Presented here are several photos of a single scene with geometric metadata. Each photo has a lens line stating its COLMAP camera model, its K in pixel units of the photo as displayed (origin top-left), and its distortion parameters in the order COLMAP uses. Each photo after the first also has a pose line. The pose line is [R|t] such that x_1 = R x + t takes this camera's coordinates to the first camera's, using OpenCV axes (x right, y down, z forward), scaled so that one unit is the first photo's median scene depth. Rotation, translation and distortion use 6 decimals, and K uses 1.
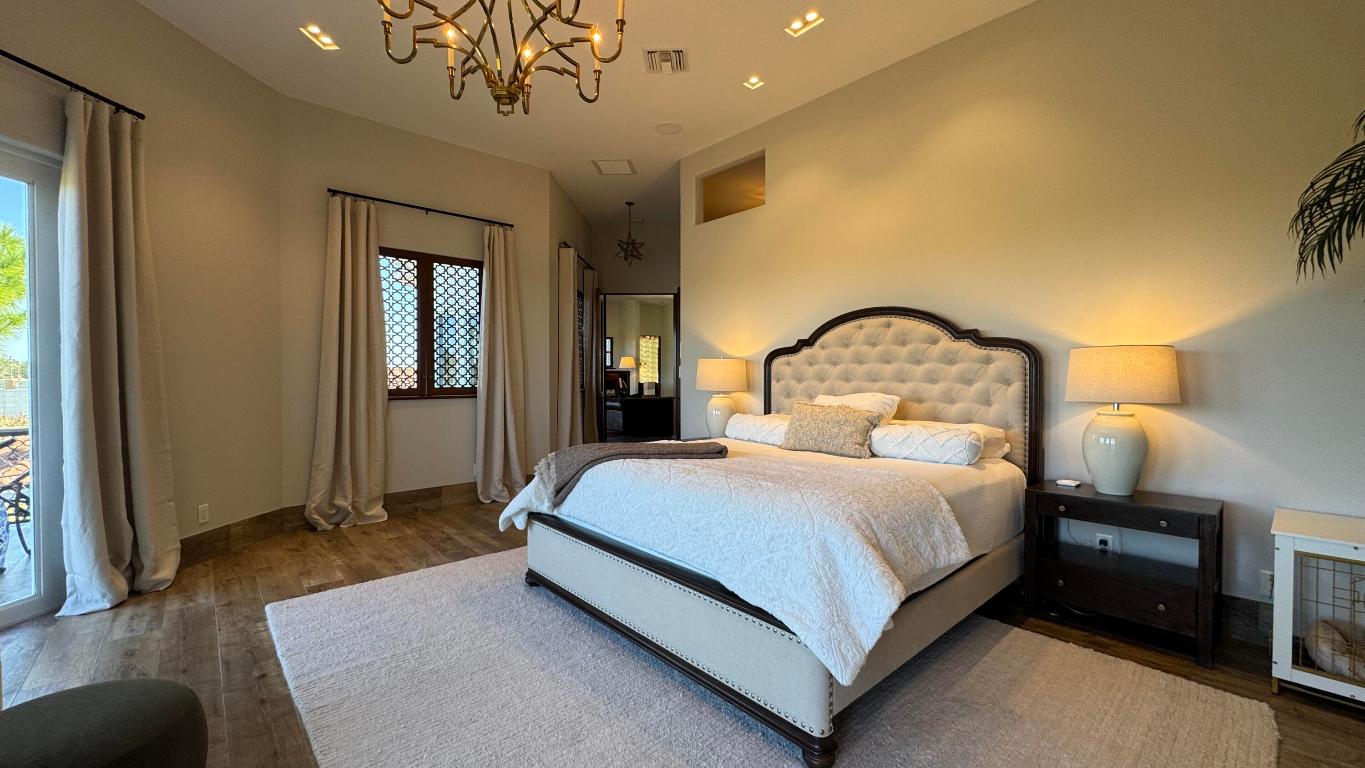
lens RADIAL K [[544.0, 0, 681.0], [0, 544.0, 386.4], [0, 0, 1]] dist [-0.001689, 0.000216]
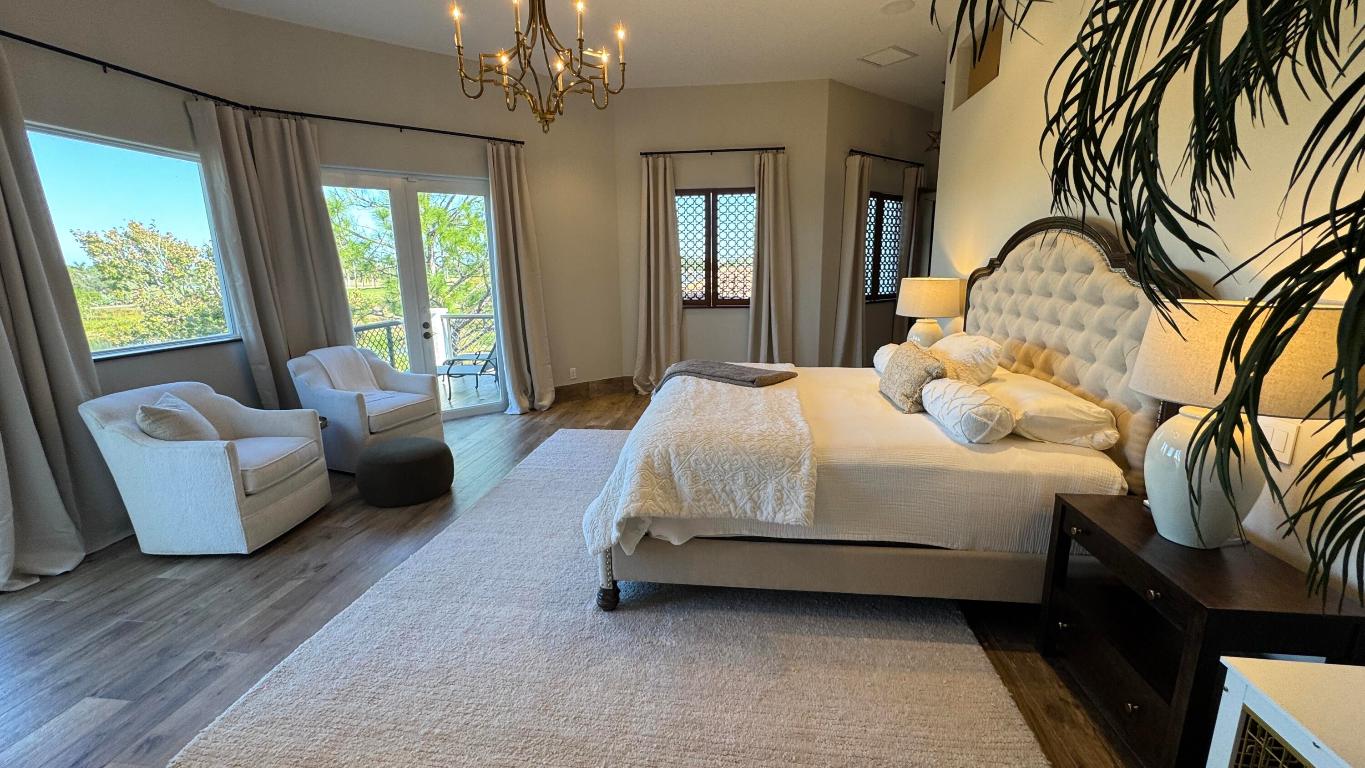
lens RADIAL K [[544.0, 0, 683.6], [0, 544.0, 387.9], [0, 0, 1]] dist [-0.001689, 0.000216]
pose [[0.656323, 0.153658, -0.738667, 0.539025], [0.000243, 0.978998, 0.203868, -0.062792], [0.754480, -0.133983, 0.642502, 0.121297]]
